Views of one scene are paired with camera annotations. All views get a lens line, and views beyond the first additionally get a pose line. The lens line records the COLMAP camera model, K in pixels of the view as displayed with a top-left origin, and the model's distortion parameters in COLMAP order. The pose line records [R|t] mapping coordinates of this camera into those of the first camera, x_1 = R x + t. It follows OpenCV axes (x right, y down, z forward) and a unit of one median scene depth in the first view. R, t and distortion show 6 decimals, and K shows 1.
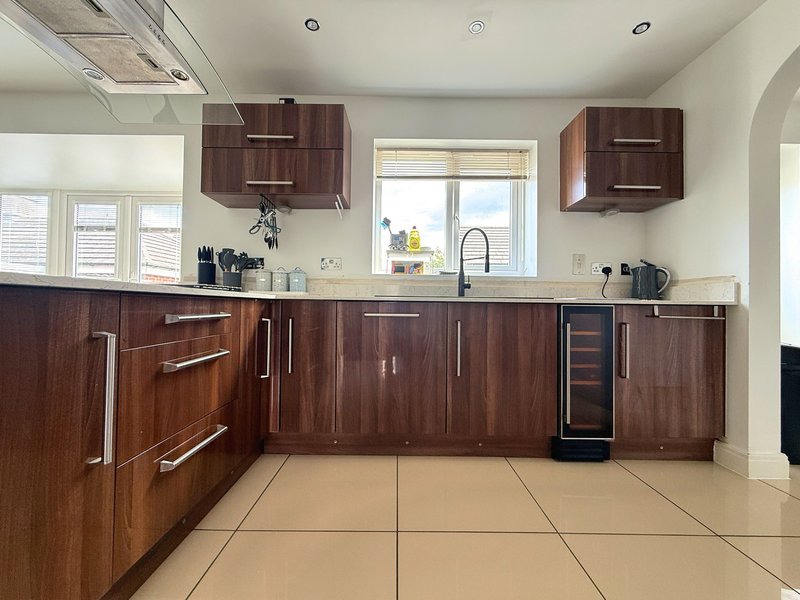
lens RADIAL K [[319.1, 0, 397.1], [0, 319.1, 300.3], [0, 0, 1]] dist [0.000098, -0.000148]
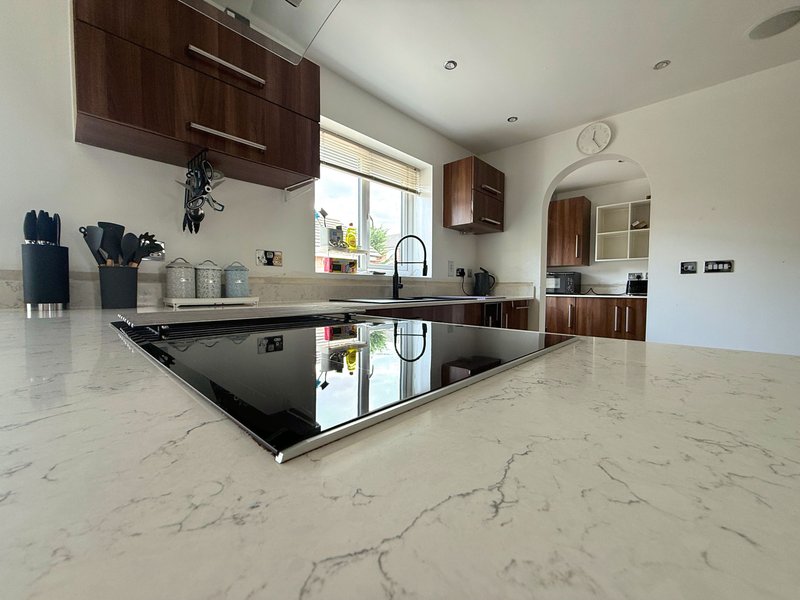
lens RADIAL K [[319.1, 0, 397.1], [0, 319.1, 300.3], [0, 0, 1]] dist [0.000098, -0.000148]
pose [[0.688590, -0.040440, 0.724022, -0.575483], [-0.007080, 0.998021, 0.062478, -0.064206], [-0.725116, -0.048147, 0.686942, 0.241955]]
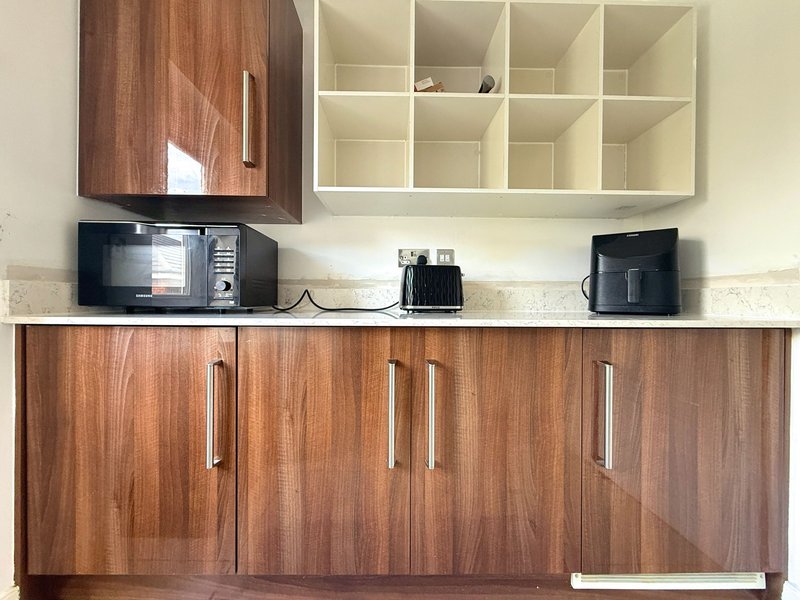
lens RADIAL K [[319.1, 0, 397.1], [0, 319.1, 300.3], [0, 0, 1]] dist [0.000098, -0.000148]
pose [[-0.014597, -0.019452, 0.999704, 1.004245], [-0.021416, 0.999587, 0.019137, -0.021540], [-0.999664, -0.021130, -0.015007, 0.551918]]
